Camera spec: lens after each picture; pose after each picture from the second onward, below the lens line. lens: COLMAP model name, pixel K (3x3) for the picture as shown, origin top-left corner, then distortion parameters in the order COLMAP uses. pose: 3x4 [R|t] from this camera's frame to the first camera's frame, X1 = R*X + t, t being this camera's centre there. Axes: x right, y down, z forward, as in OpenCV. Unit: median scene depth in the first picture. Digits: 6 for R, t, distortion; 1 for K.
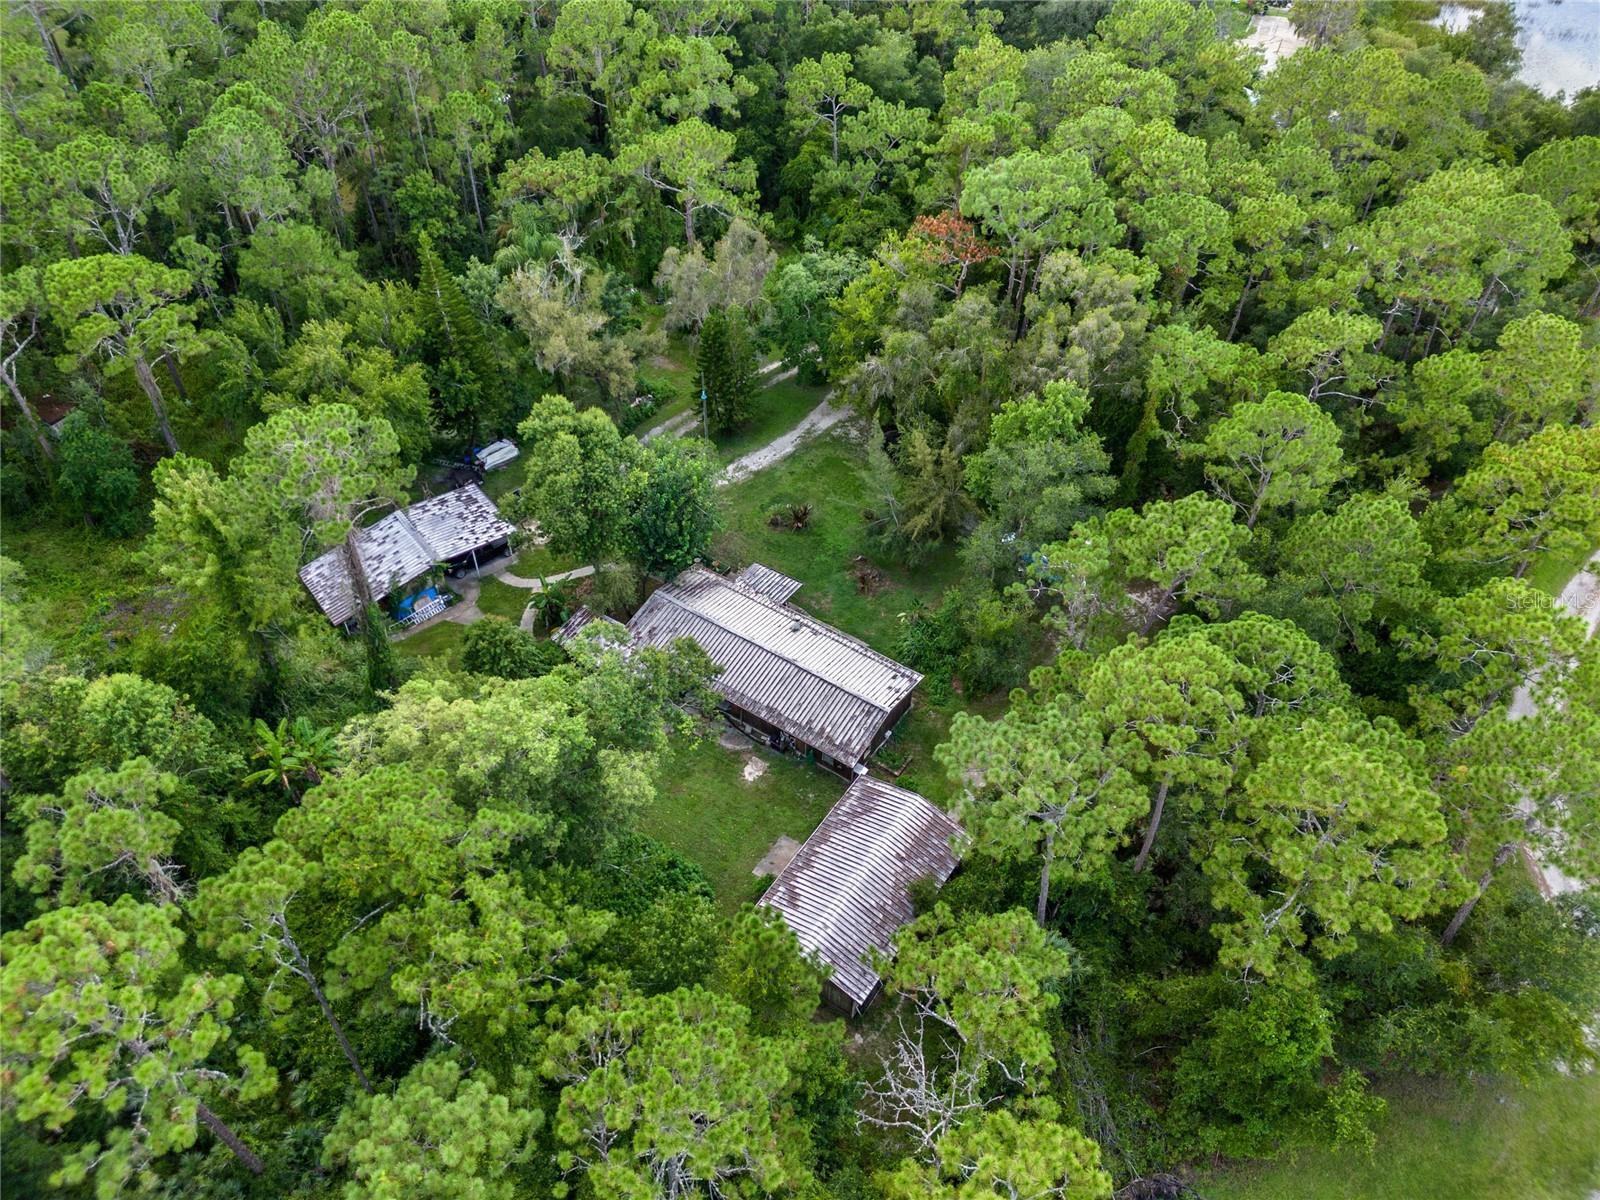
lens RADIAL K [[1174.1, 0, 800.0], [0, 1174.1, 600.0], [0, 0, 1]] dist [0.081404, -0.096574]
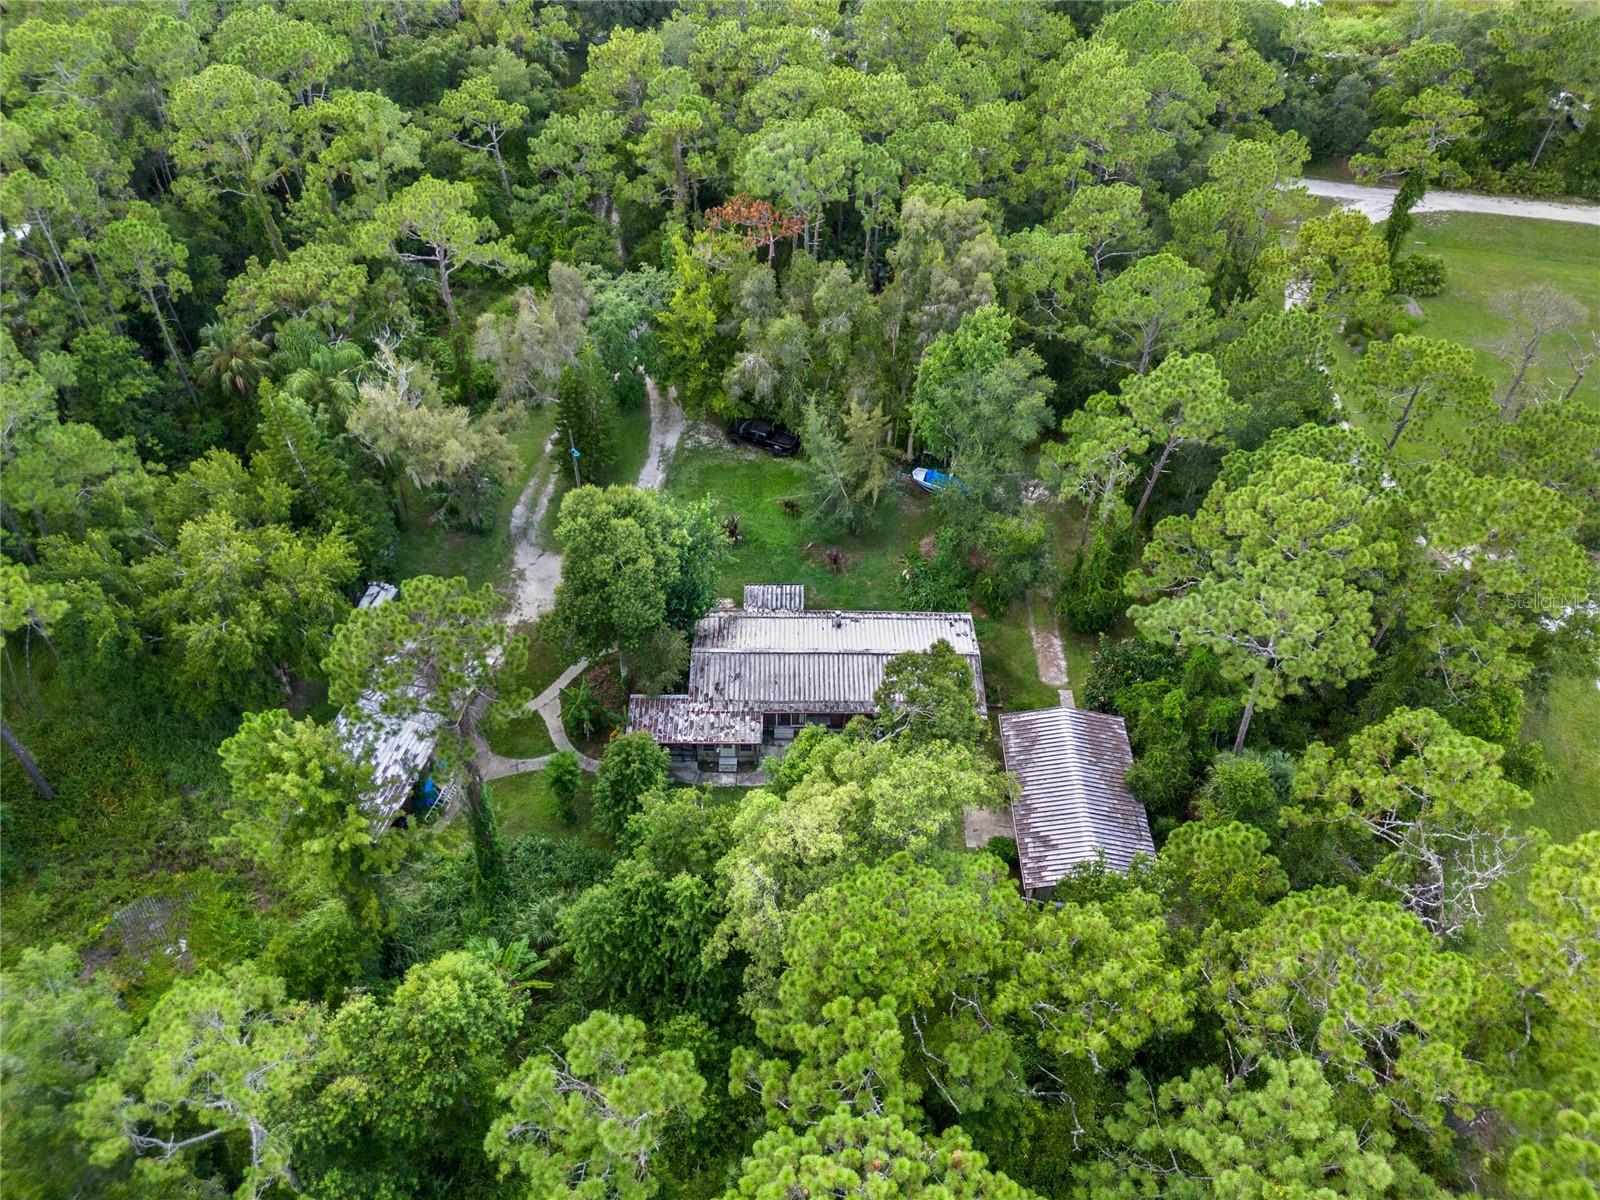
lens RADIAL K [[1174.1, 0, 800.0], [0, 1174.1, 600.0], [0, 0, 1]] dist [0.081404, -0.096574]
pose [[0.830340, -0.398350, 0.389683, -0.392486], [0.393846, 0.914218, 0.095341, -0.097562], [-0.394235, 0.074309, 0.916000, 0.091164]]
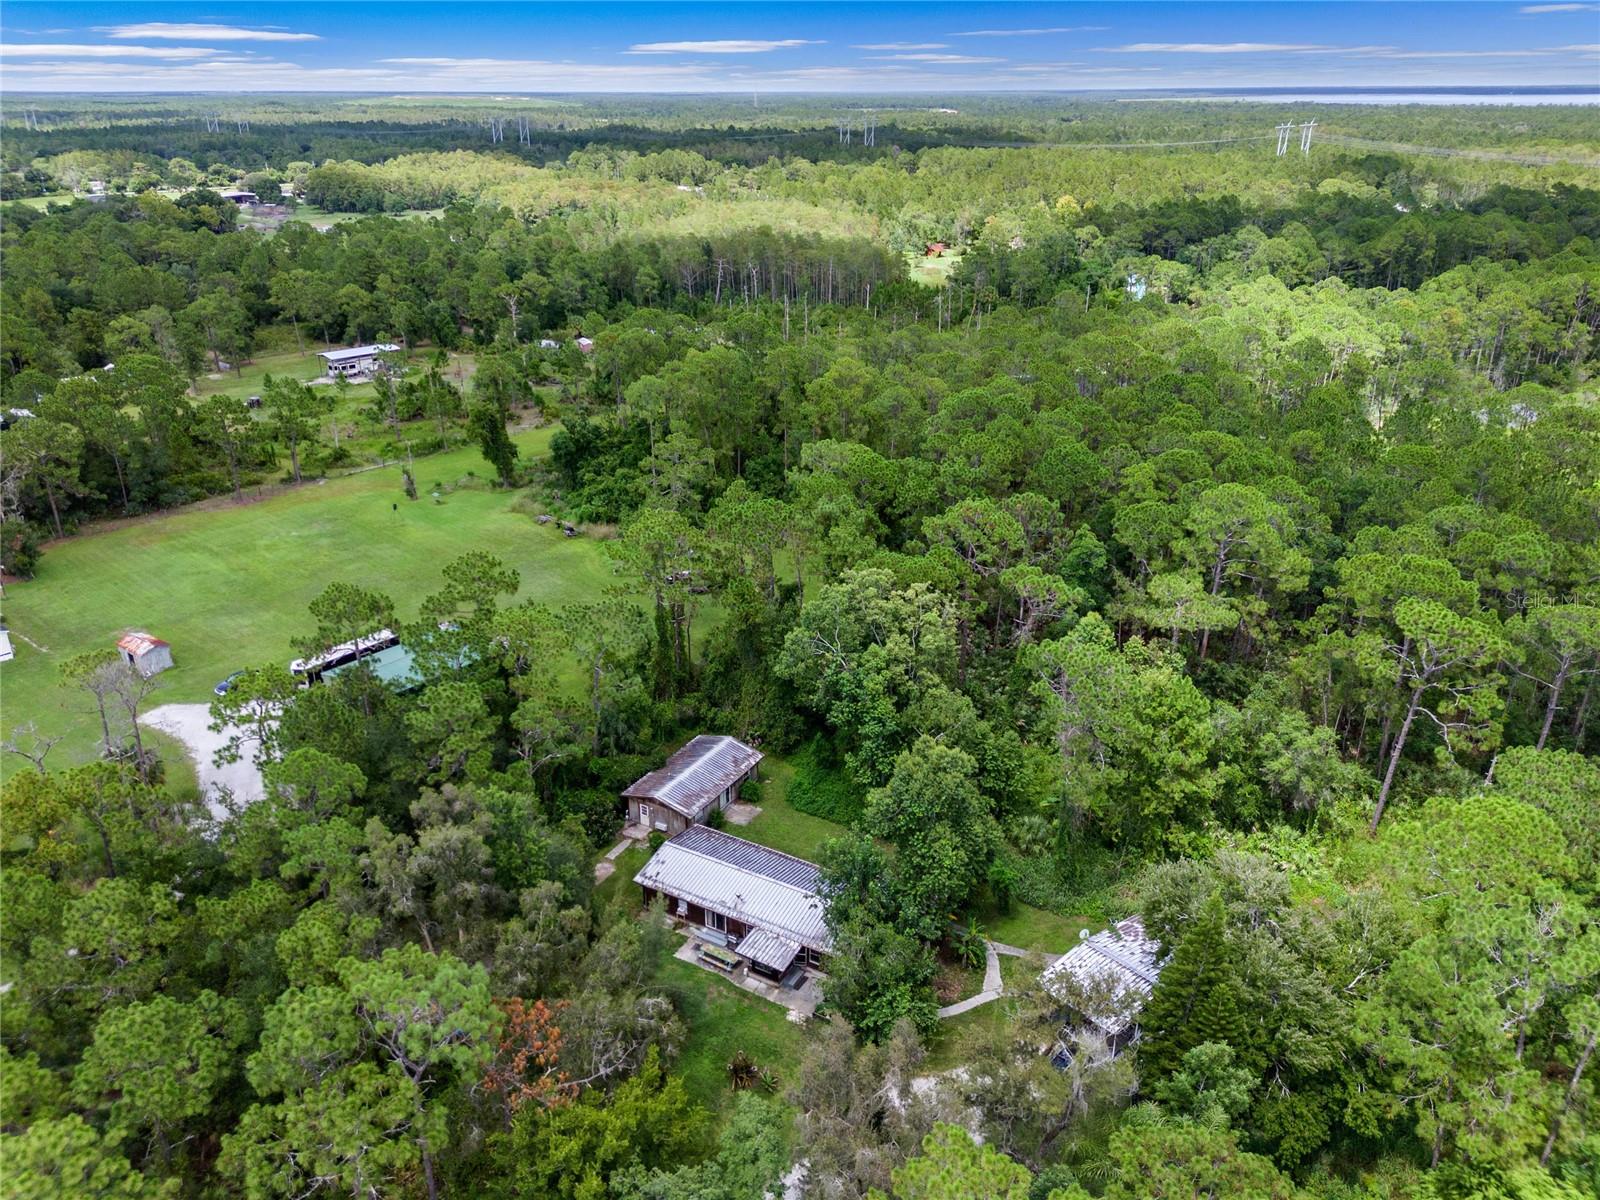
lens RADIAL K [[1188.3, 0, 798.5], [0, 1188.3, 590.4], [0, 0, 1]] dist [0.096938, -0.127590]
pose [[-0.997525, 0.017152, -0.068194, 0.012832], [-0.056736, 0.376586, 0.924643, -1.119889], [0.041540, 0.926223, -0.374681, 1.104292]]
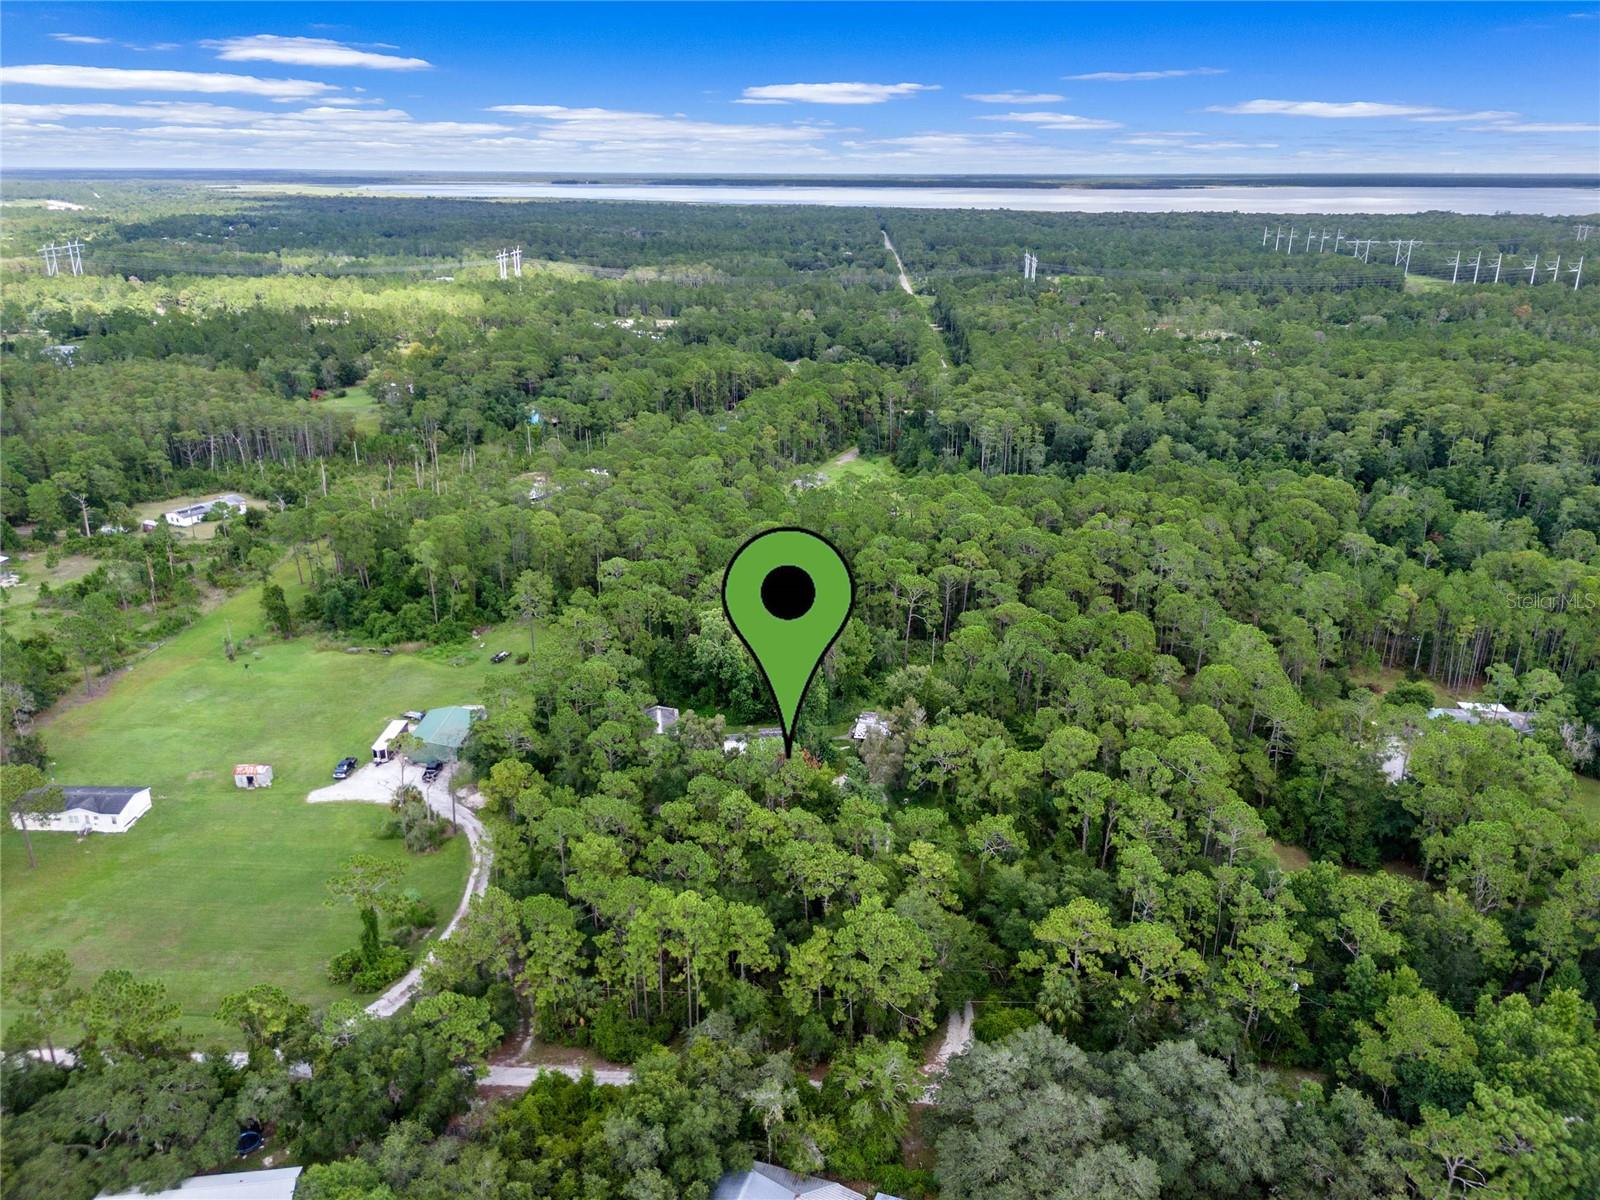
lens RADIAL K [[1174.1, 0, 800.0], [0, 1174.1, 600.0], [0, 0, 1]] dist [0.081404, -0.096574]
pose [[-0.738453, 0.212805, -0.639844, 1.489388], [-0.489688, 0.483095, 0.725827, -2.095941], [0.463565, 0.849314, -0.252535, 1.390729]]
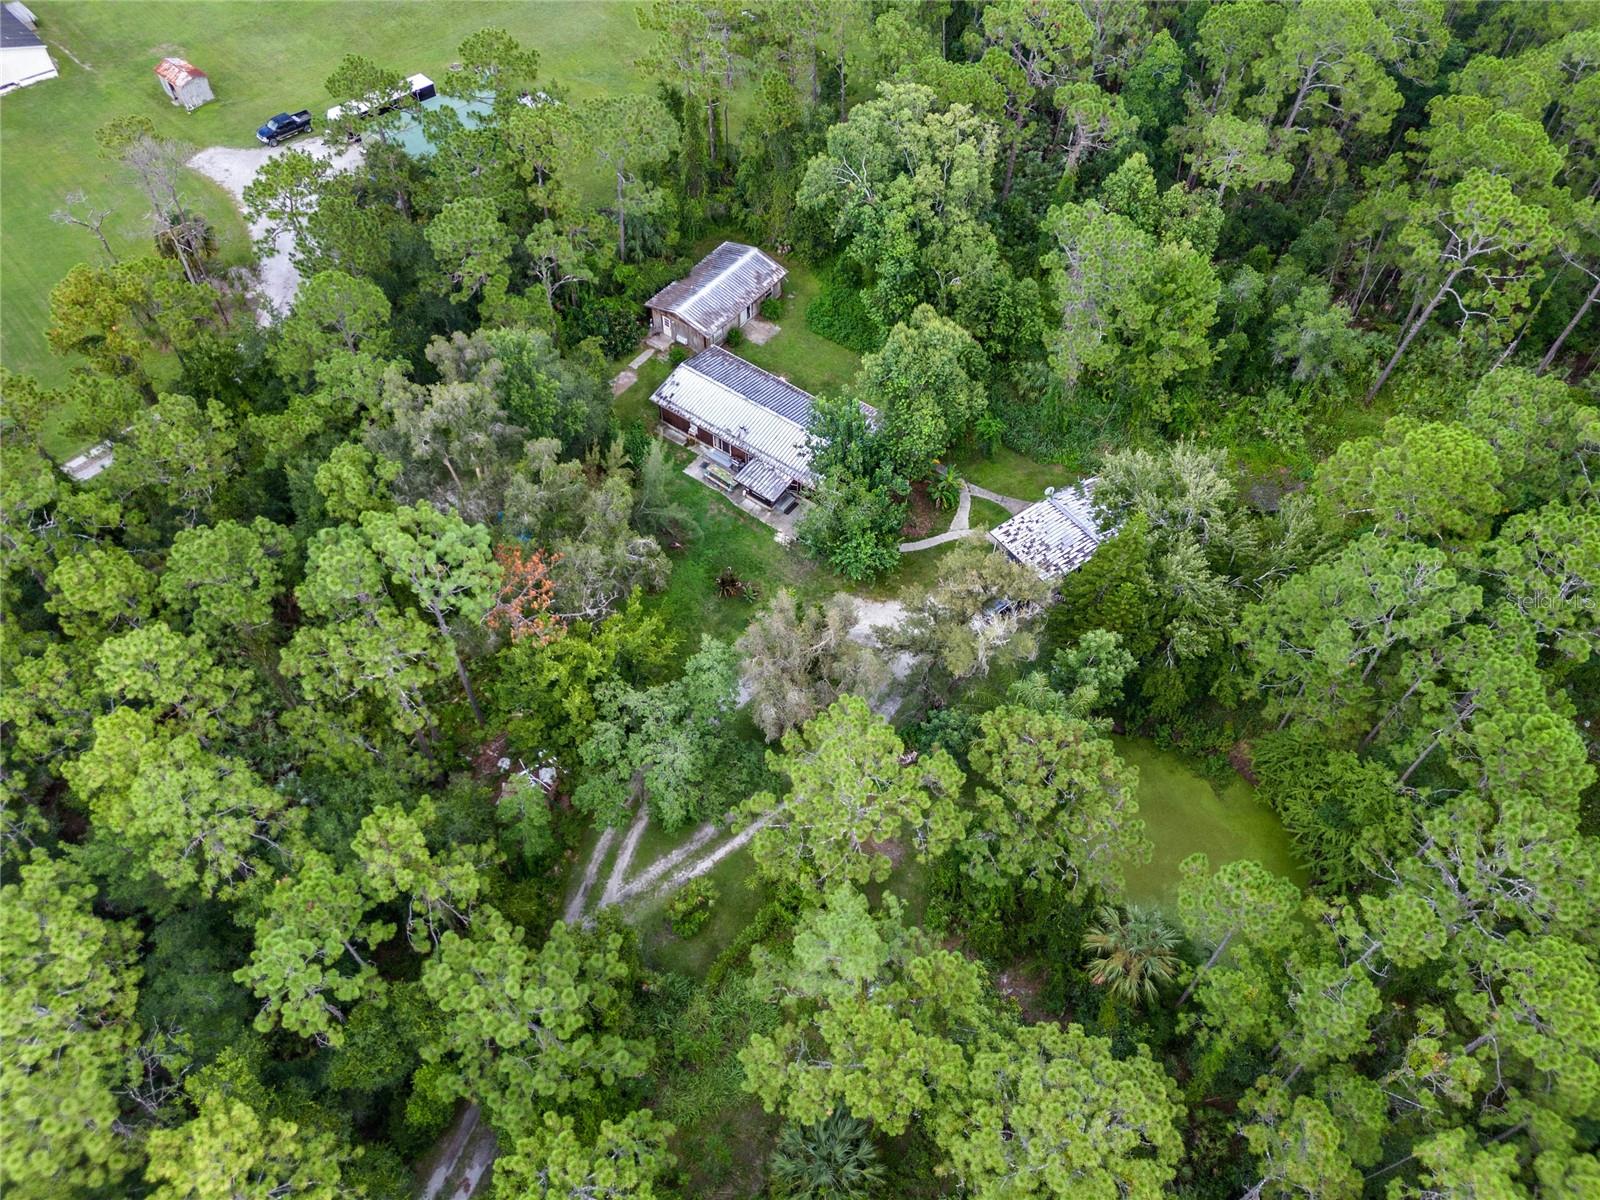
lens RADIAL K [[1174.1, 0, 800.0], [0, 1174.1, 600.0], [0, 0, 1]] dist [0.081404, -0.096574]
pose [[-0.998745, -0.050048, -0.001892, -0.067786], [0.004615, -0.129565, 0.991560, -1.189403], [-0.049871, 0.990307, 0.129633, 0.964961]]
